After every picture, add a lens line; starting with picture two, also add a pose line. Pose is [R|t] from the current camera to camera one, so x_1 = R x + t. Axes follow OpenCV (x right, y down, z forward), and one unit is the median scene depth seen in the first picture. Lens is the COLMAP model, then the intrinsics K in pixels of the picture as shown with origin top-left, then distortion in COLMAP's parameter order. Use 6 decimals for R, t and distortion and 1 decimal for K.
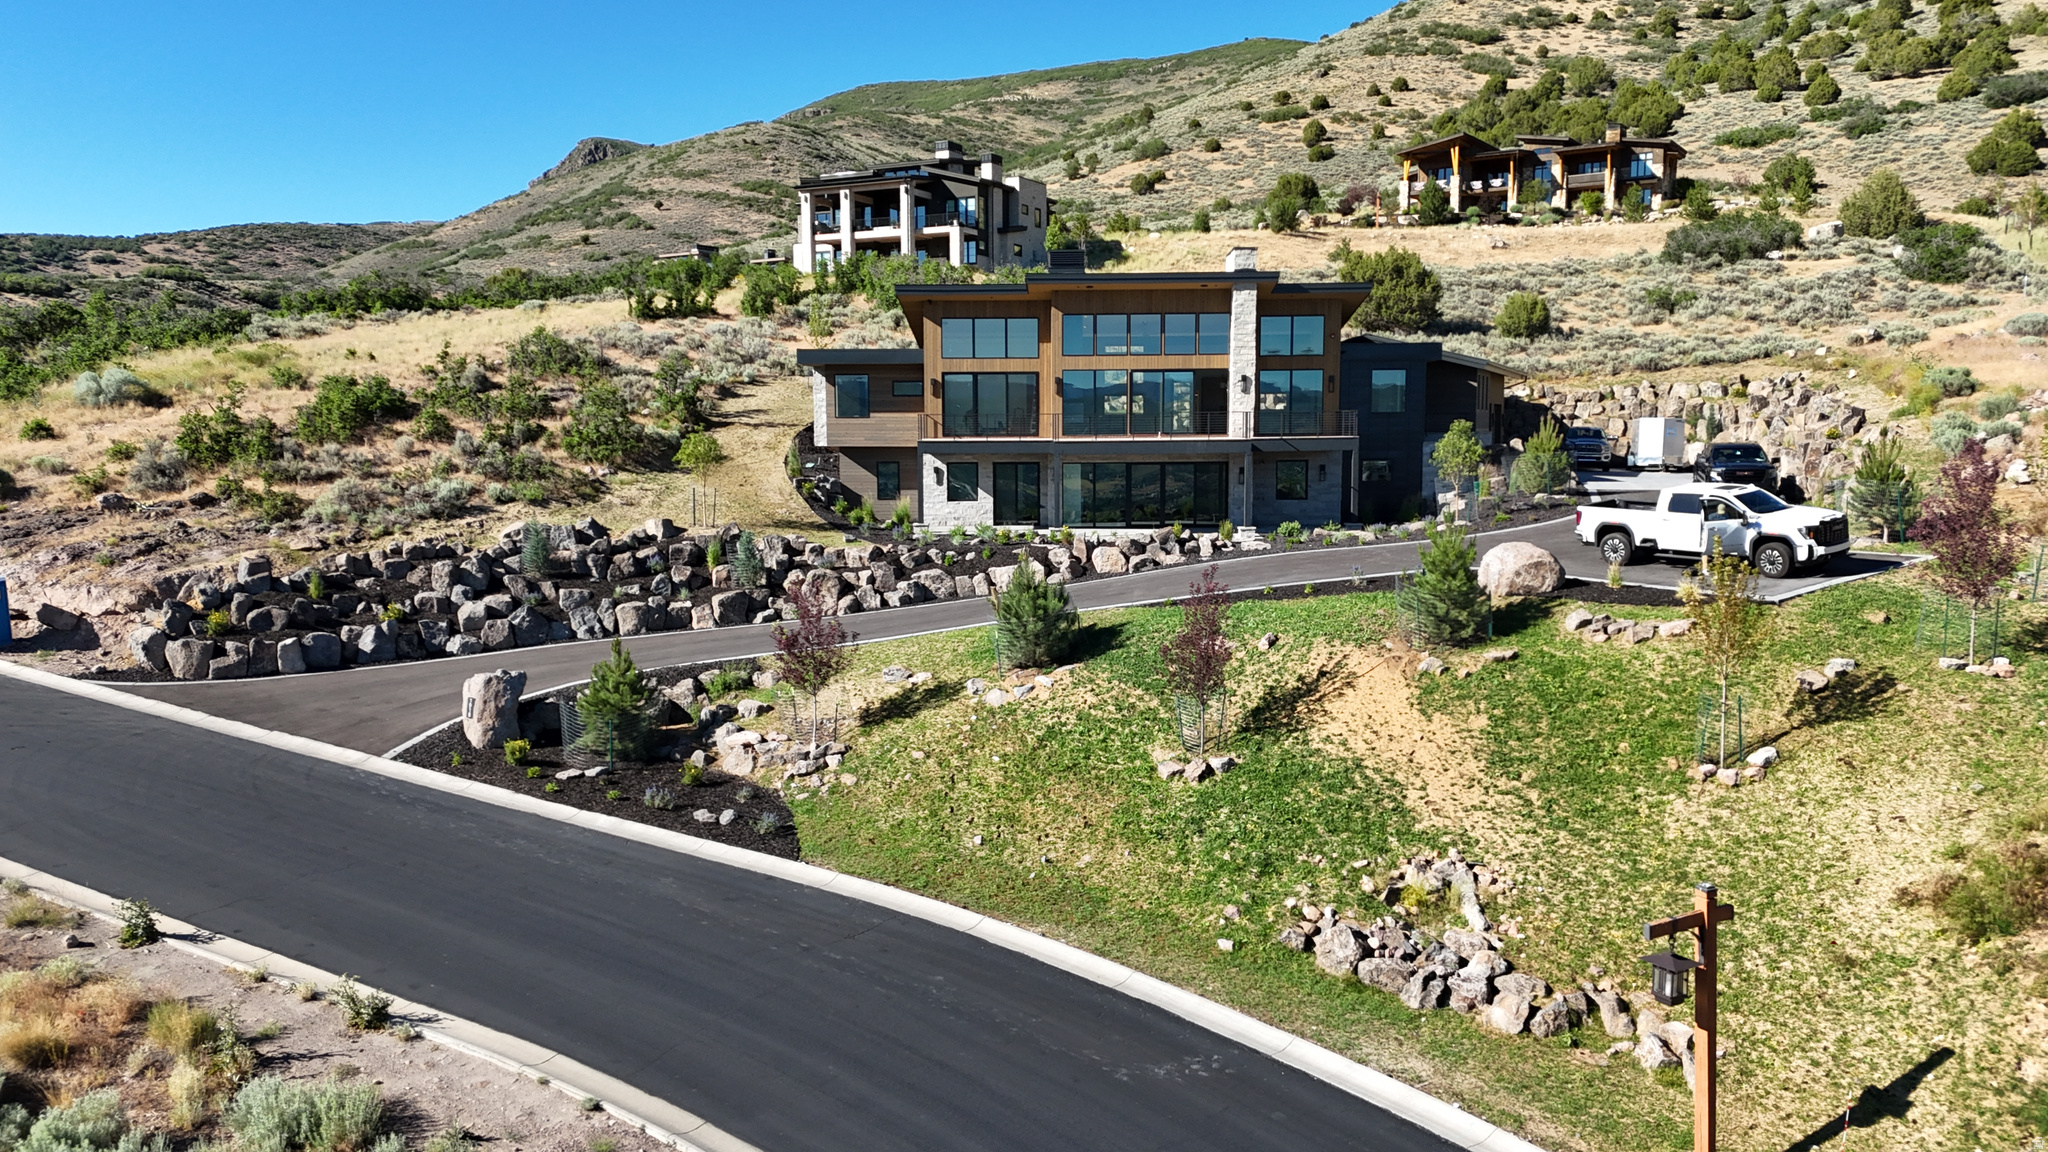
lens RADIAL K [[1505.0, 0, 1026.6], [0, 1505.0, 575.5], [0, 0, 1]] dist [0.088041, -0.084737]
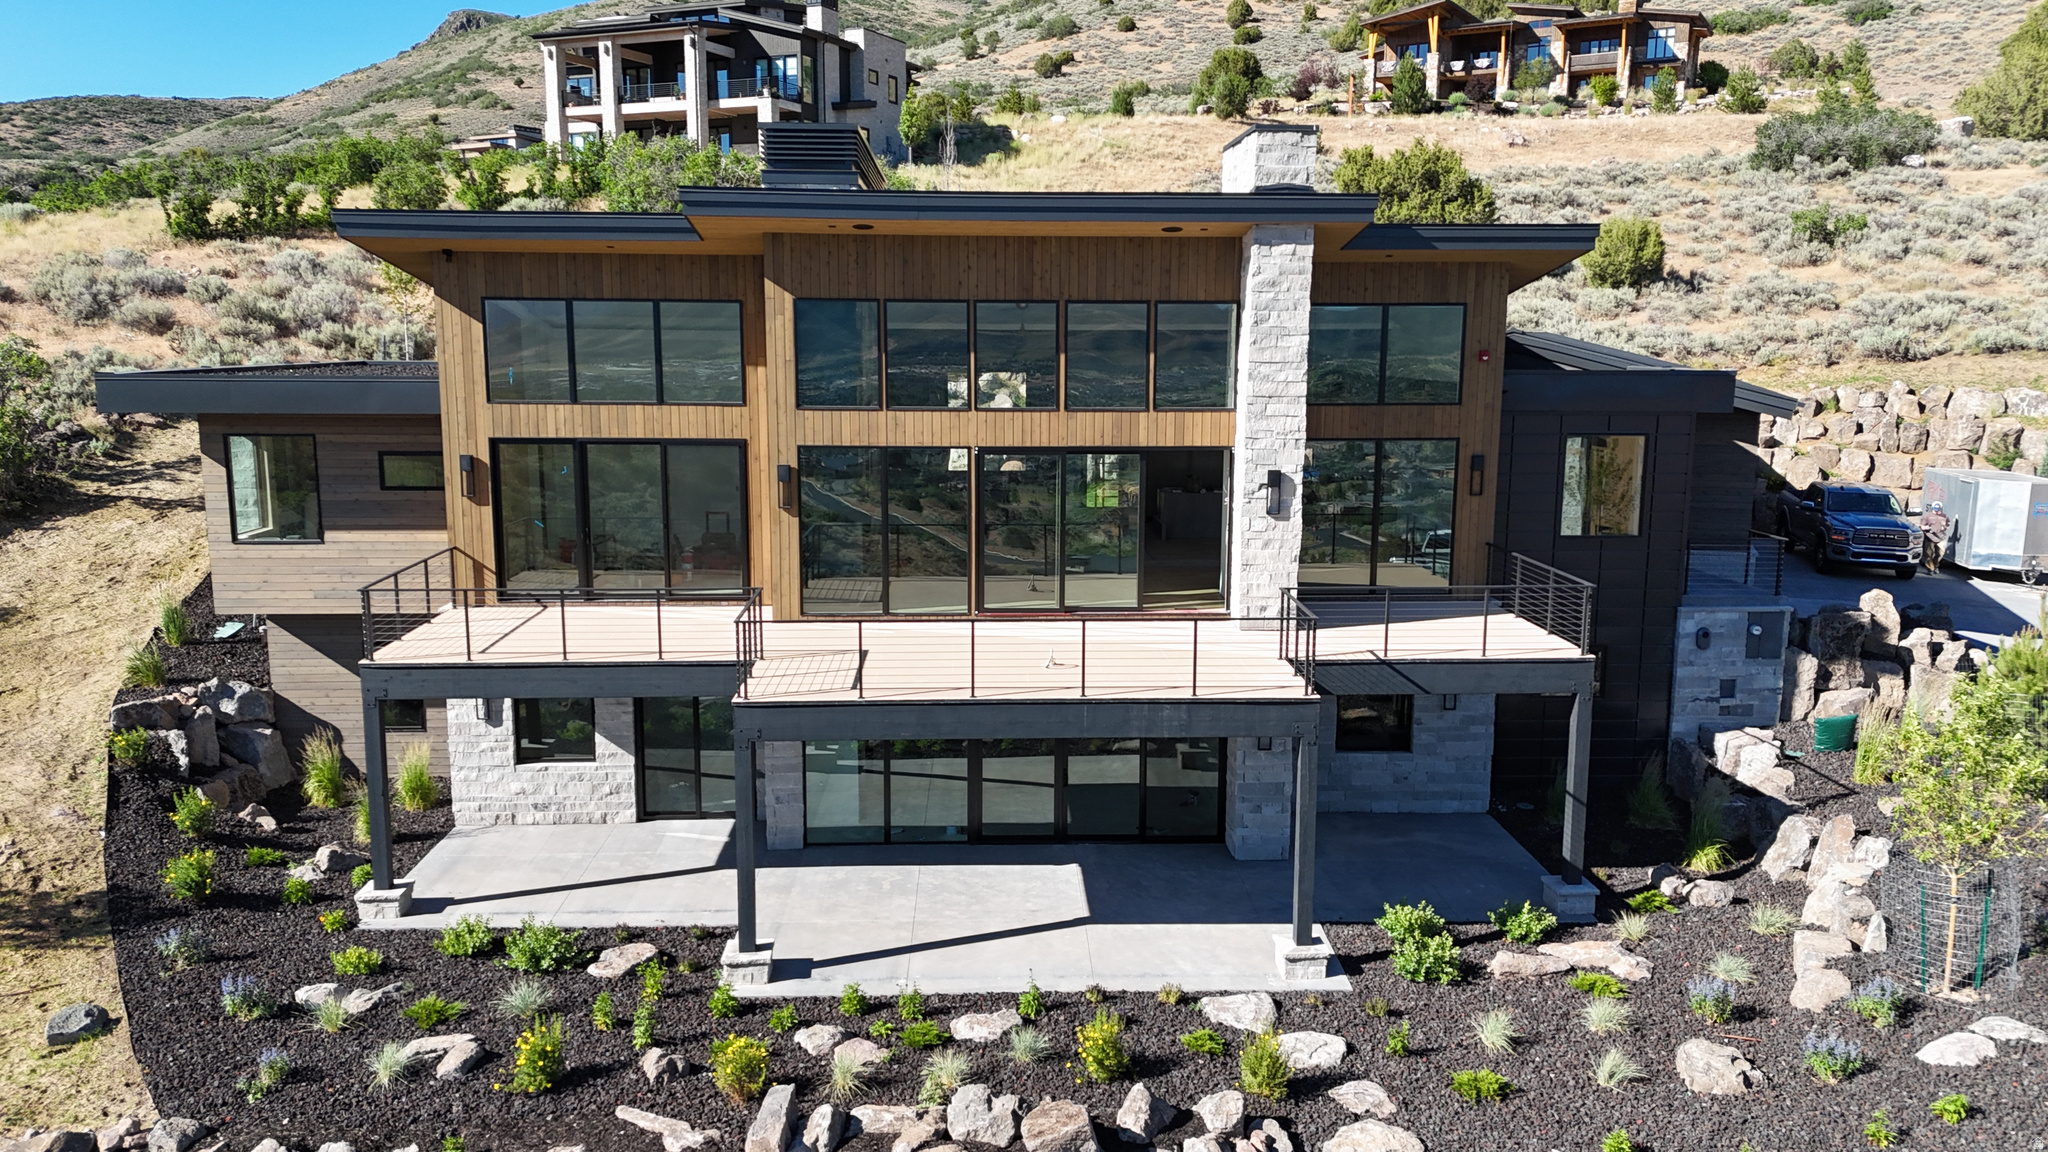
lens RADIAL K [[1505.0, 0, 1026.6], [0, 1505.0, 575.5], [0, 0, 1]] dist [0.088041, -0.084737]
pose [[0.998108, -0.001136, 0.061473, 0.040138], [-0.002950, 0.997793, 0.066343, -0.089572], [-0.061413, -0.066398, 0.995901, 0.426662]]
